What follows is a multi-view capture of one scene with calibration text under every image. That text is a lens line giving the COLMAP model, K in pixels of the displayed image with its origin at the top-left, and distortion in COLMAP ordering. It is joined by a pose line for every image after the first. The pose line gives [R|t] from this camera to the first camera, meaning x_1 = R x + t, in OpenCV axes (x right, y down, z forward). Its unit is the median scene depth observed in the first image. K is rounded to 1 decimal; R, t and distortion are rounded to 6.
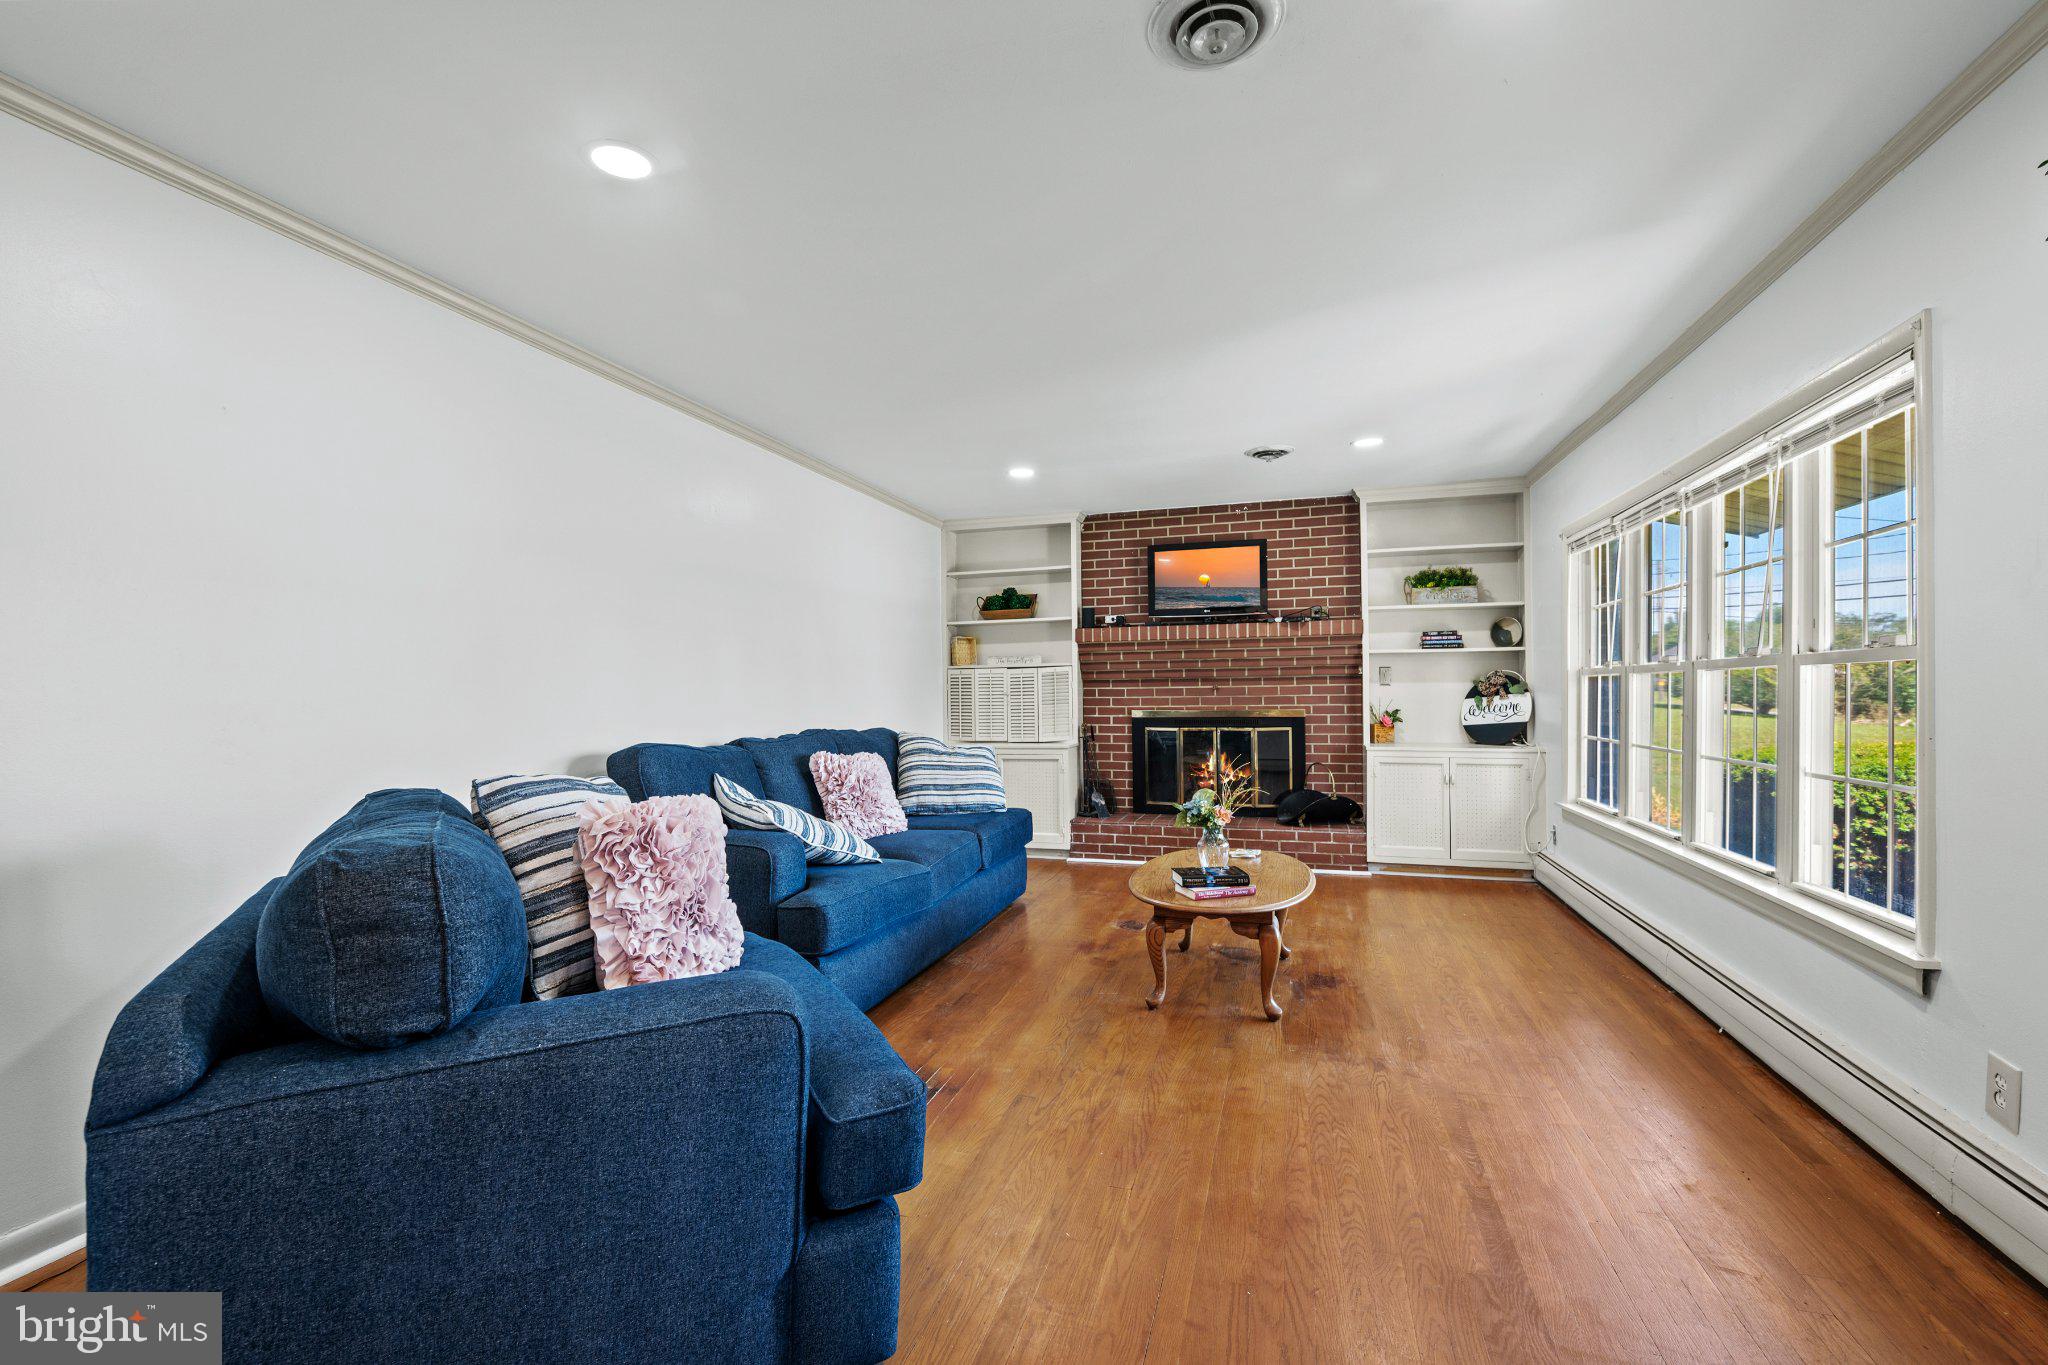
lens RADIAL K [[902.2, 0, 1018.0], [0, 902.2, 705.6], [0, 0, 1]] dist [0.002382, 0.000089]
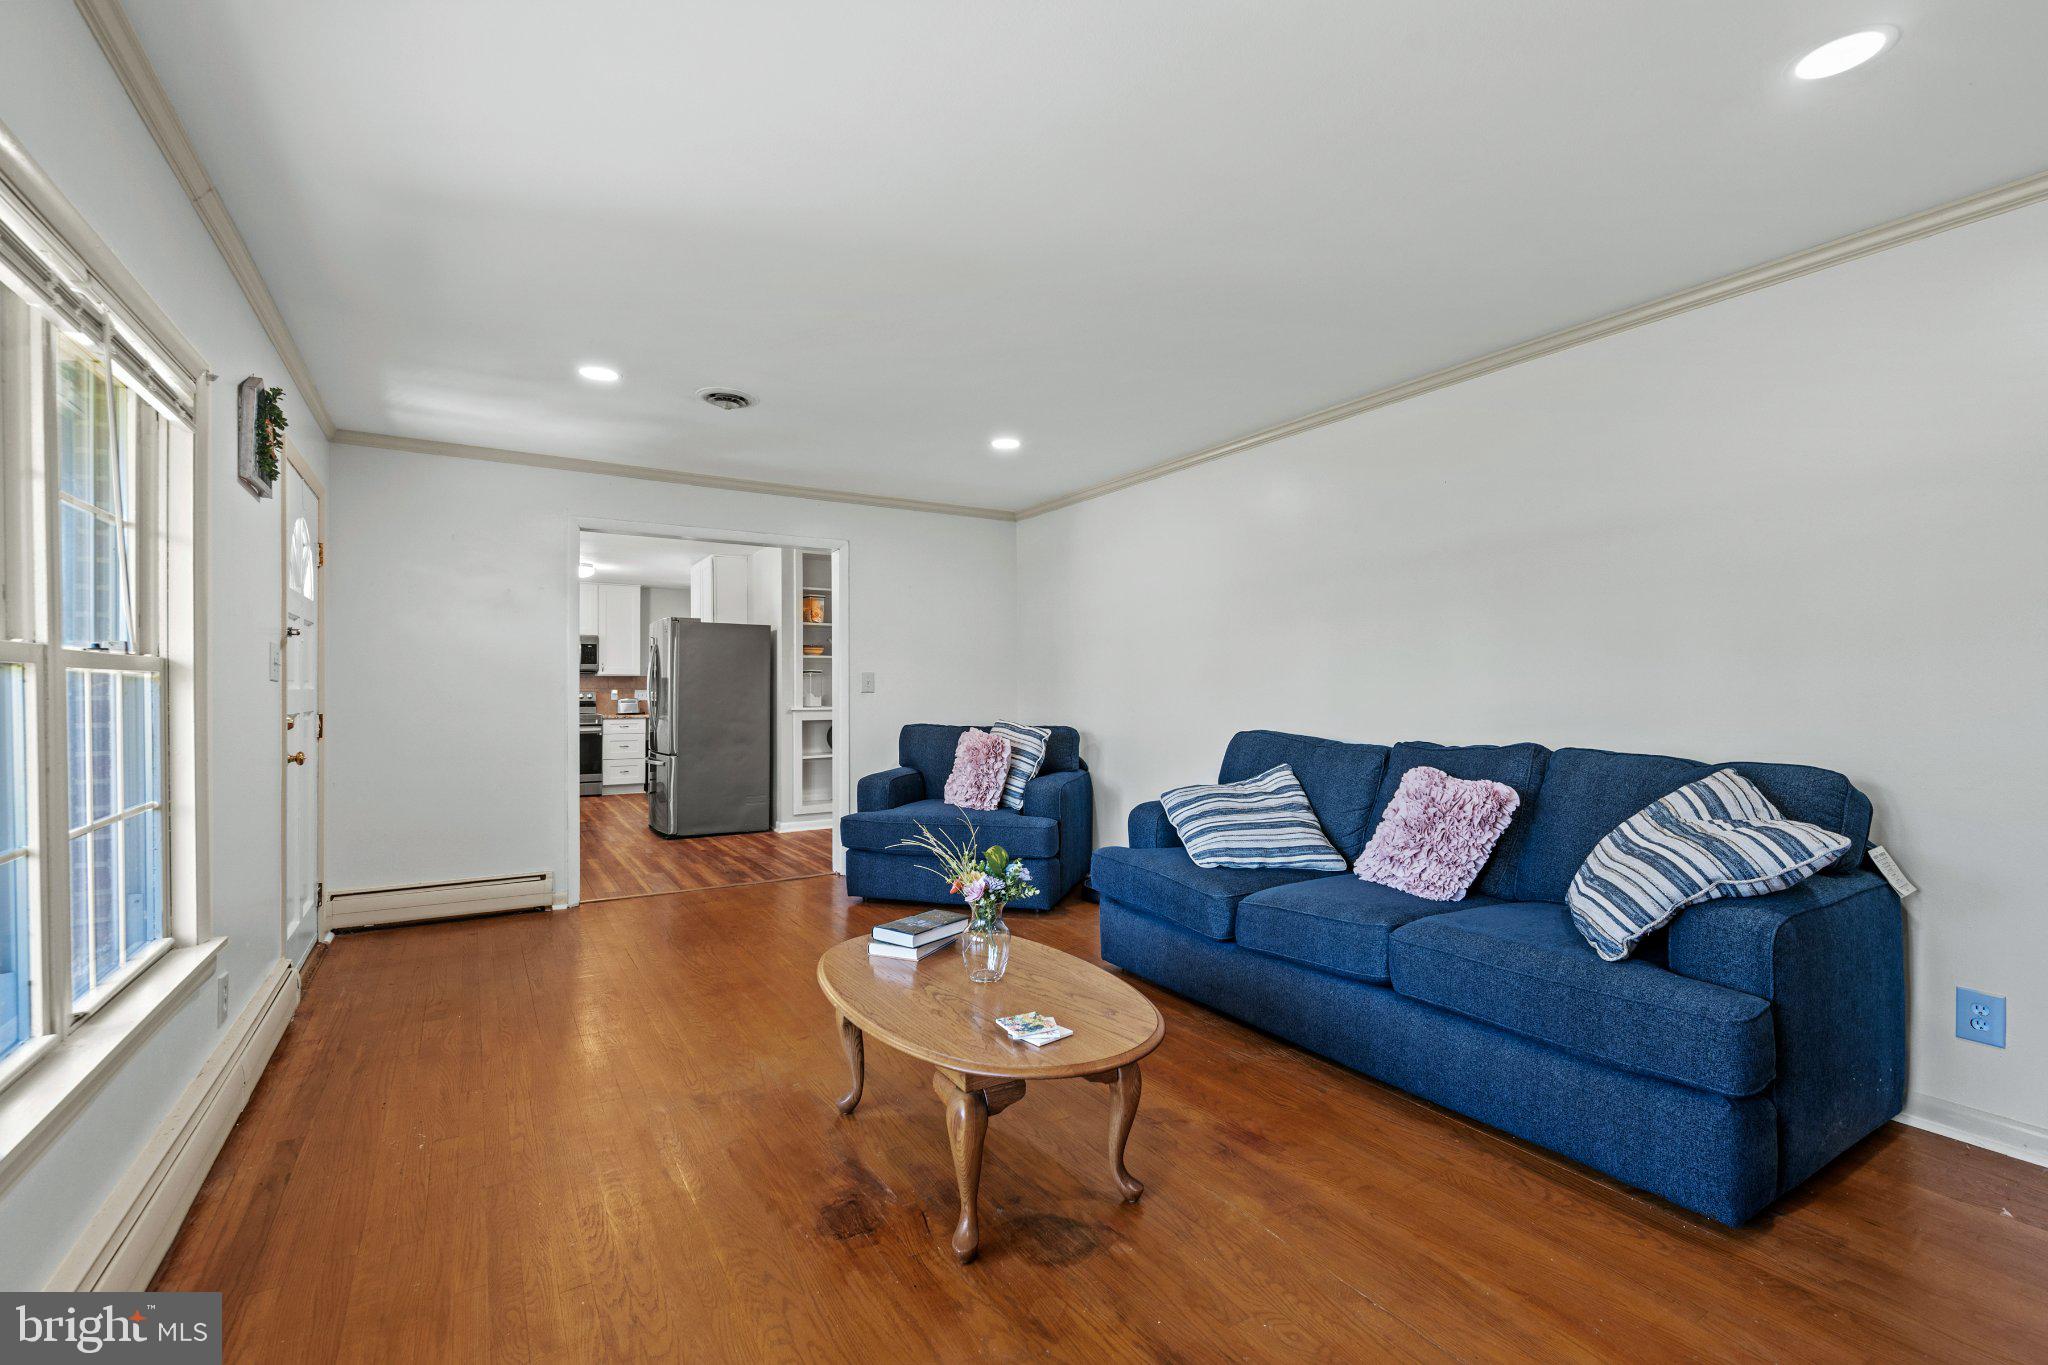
lens RADIAL K [[880.1, 0, 1024.0], [0, 880.1, 682.5], [0, 0, 1]] dist [-0.000491, -0.000104]
pose [[-0.653863, 0.002542, -0.756609, 0.409381], [-0.005462, 0.999952, 0.008080, -0.019715], [0.756593, 0.009415, -0.653818, 0.867232]]
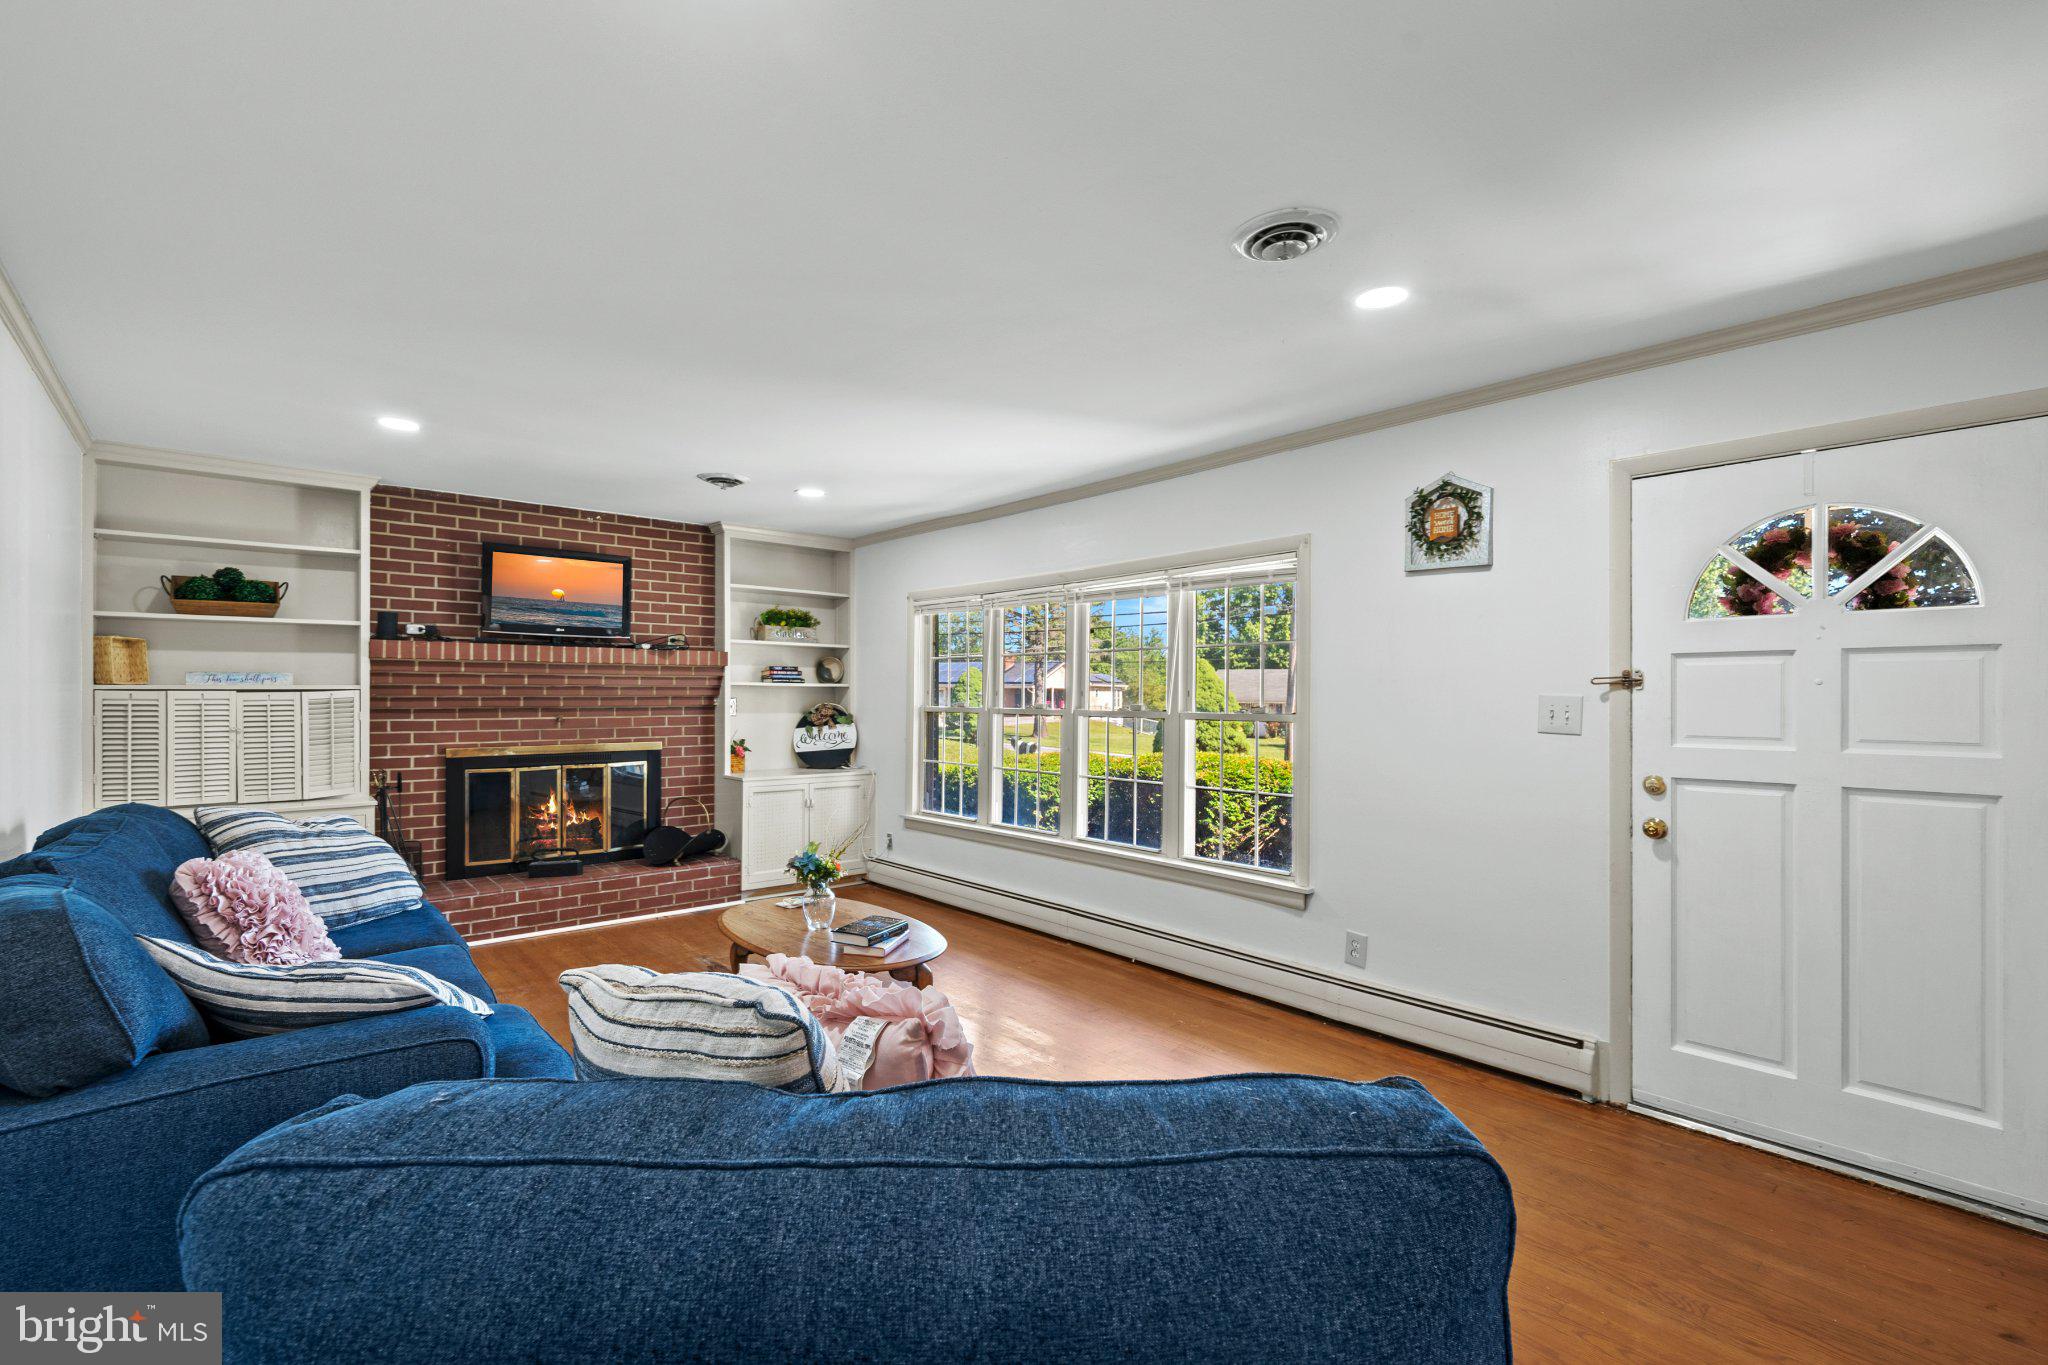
lens RADIAL K [[902.2, 0, 1018.0], [0, 902.2, 705.6], [0, 0, 1]] dist [0.002382, 0.000089]
pose [[0.524977, 0.002979, 0.851111, -0.298944], [0.002716, 0.999983, -0.005175, -0.028366], [-0.851112, 0.005028, 0.524960, 0.186673]]
